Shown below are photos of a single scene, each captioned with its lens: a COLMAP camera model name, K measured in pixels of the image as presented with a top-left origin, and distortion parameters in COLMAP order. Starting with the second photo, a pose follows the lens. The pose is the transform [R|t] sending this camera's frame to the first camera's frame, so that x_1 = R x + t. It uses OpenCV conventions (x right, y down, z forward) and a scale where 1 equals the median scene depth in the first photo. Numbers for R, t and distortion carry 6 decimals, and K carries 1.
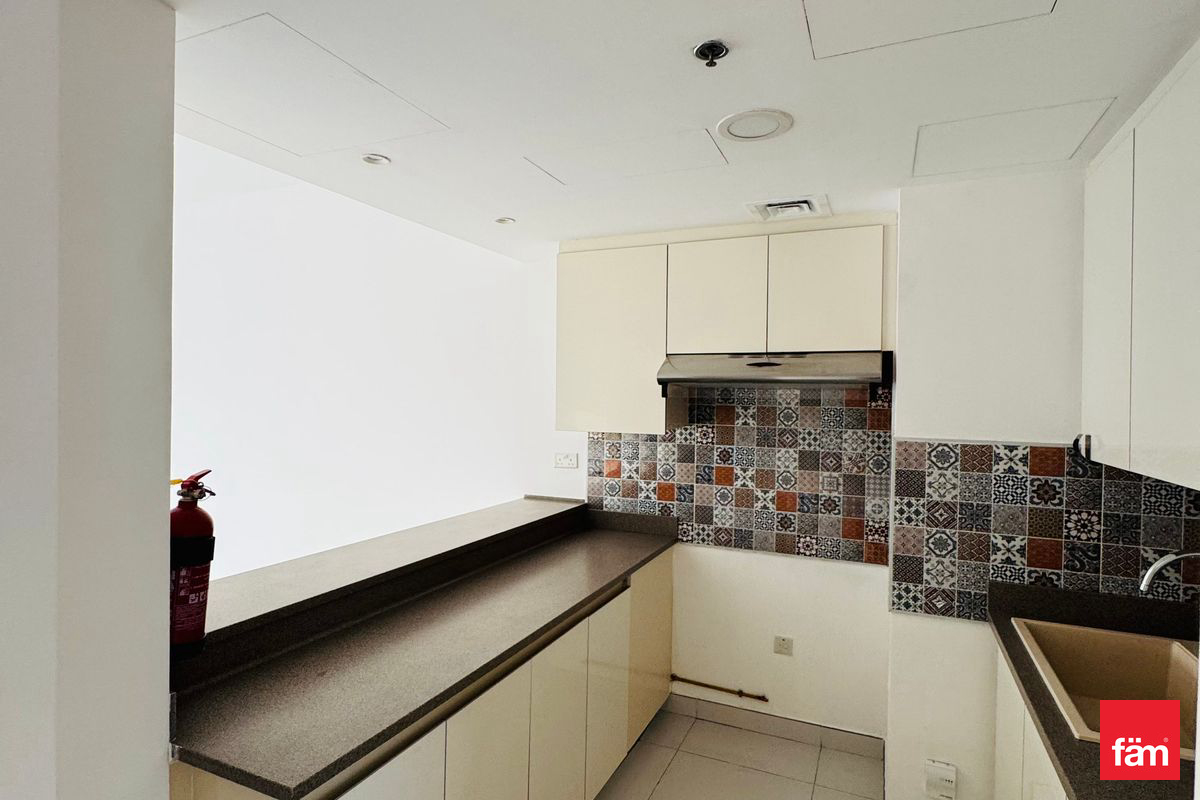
lens RADIAL K [[637.0, 0, 603.5], [0, 637.0, 400.9], [0, 0, 1]] dist [-0.004208, 0.000611]
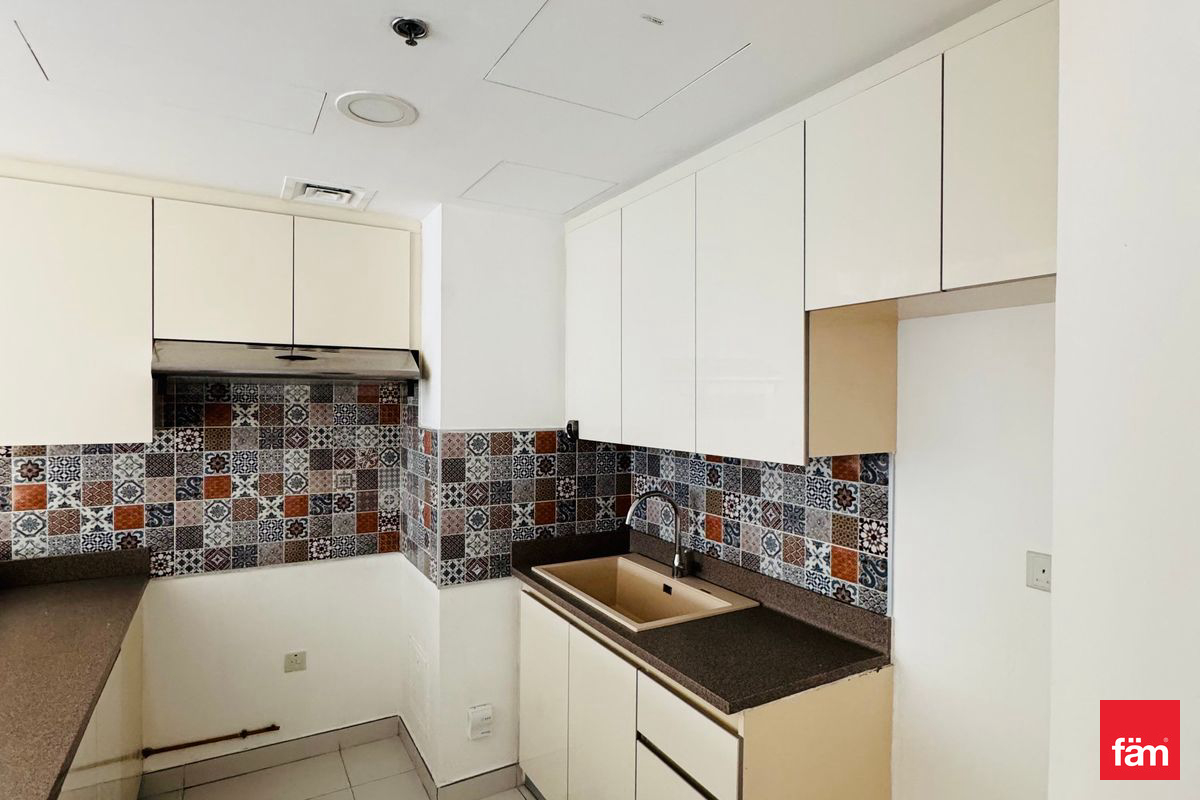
lens RADIAL K [[637.0, 0, 603.7], [0, 637.0, 401.0], [0, 0, 1]] dist [-0.004208, 0.000611]
pose [[0.588015, -0.014712, 0.808716, -0.202990], [0.007279, 0.999890, 0.012898, -0.003464], [-0.808817, -0.001697, 0.588058, 0.096891]]
